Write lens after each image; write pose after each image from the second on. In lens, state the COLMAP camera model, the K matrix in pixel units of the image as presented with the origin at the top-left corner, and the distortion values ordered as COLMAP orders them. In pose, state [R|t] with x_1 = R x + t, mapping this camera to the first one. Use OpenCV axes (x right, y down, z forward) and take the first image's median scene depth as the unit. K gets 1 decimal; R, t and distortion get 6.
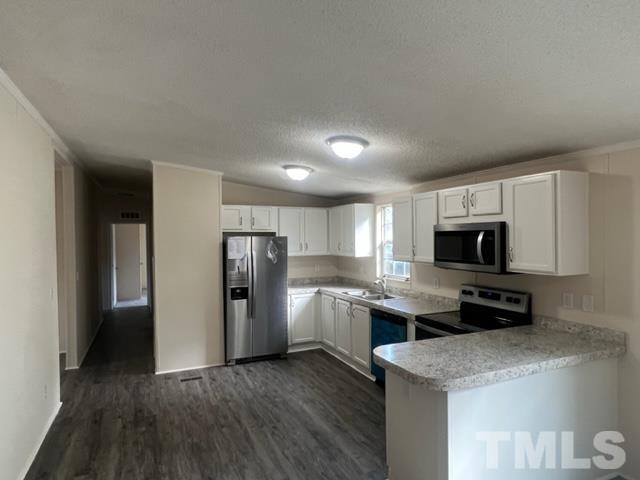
lens RADIAL K [[396.9, 0, 318.8], [0, 396.9, 240.3], [0, 0, 1]] dist [-0.016018, -0.001969]
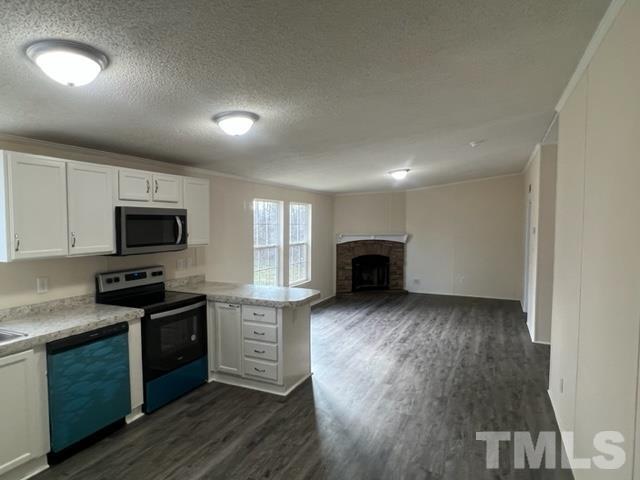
lens RADIAL K [[396.9, 0, 318.0], [0, 396.9, 238.9], [0, 0, 1]] dist [-0.016018, -0.001969]
pose [[-0.674323, -0.034256, 0.737641, -0.709218], [0.002419, 0.998816, 0.048597, -0.011987], [-0.738432, 0.034555, -0.673442, 1.404110]]
